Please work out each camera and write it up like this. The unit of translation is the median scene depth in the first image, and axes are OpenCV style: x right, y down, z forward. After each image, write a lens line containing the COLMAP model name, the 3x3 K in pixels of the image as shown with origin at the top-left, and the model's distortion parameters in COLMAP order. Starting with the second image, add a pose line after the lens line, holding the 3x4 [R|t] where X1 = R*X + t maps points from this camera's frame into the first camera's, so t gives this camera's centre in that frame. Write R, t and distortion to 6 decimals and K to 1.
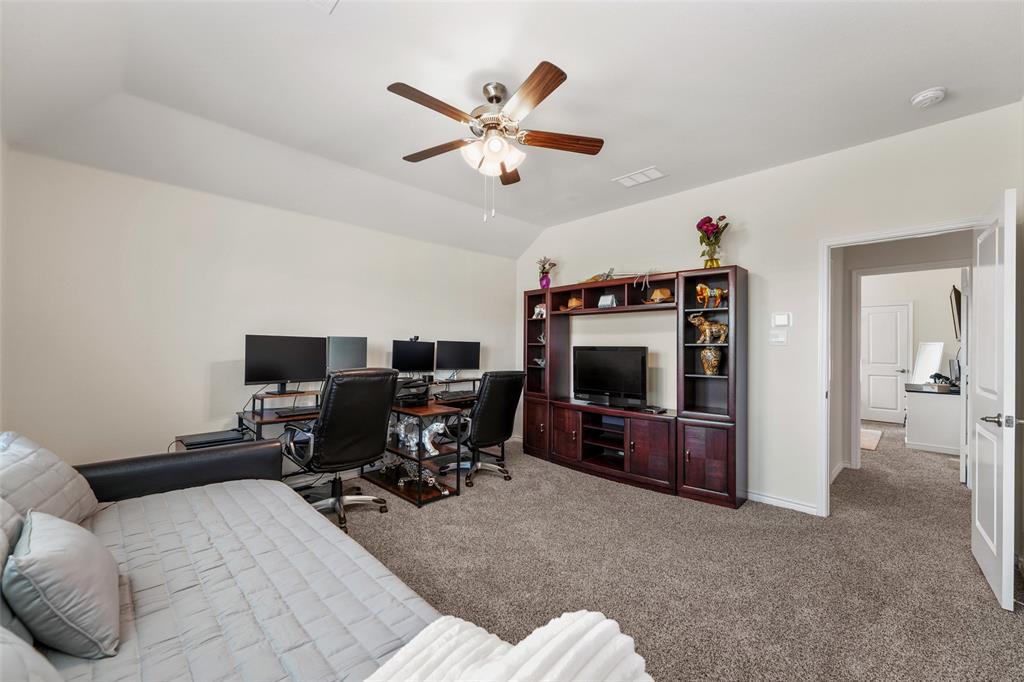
lens RADIAL K [[386.8, 0, 512.0], [0, 386.8, 341.0], [0, 0, 1]] dist [-0.000365, -0.000009]
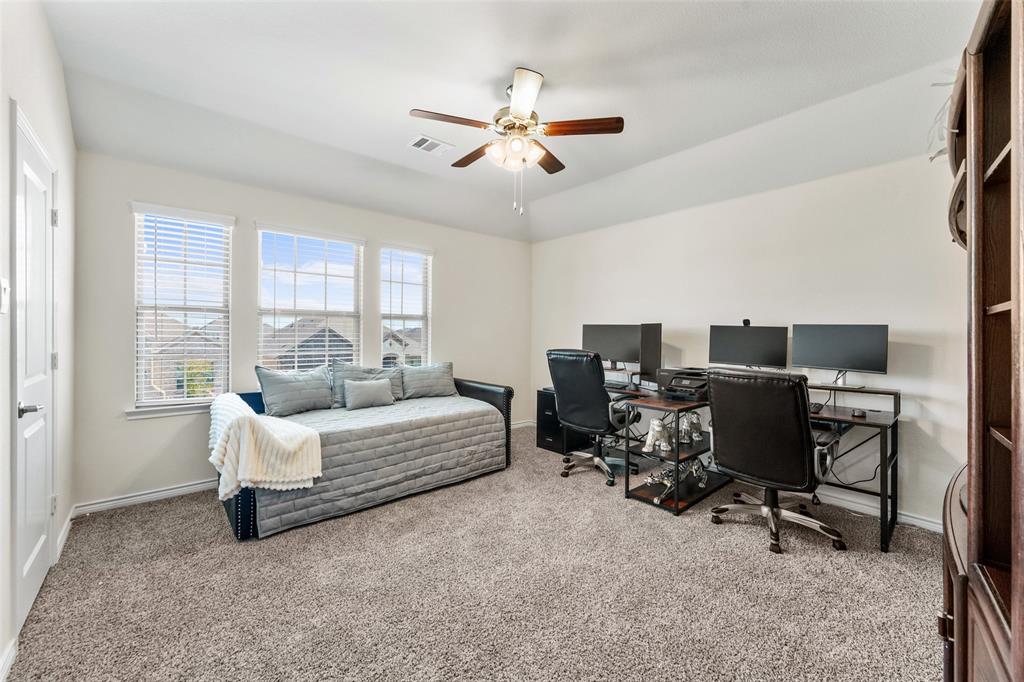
lens RADIAL K [[417.8, 0, 512.0], [0, 417.8, 341.0], [0, 0, 1]] dist [0.000223, 0.000006]
pose [[-0.077364, 0.008808, -0.996964, 0.684433], [0.005888, 0.999948, 0.008378, 0.023431], [0.996986, -0.005222, -0.077412, 0.660160]]
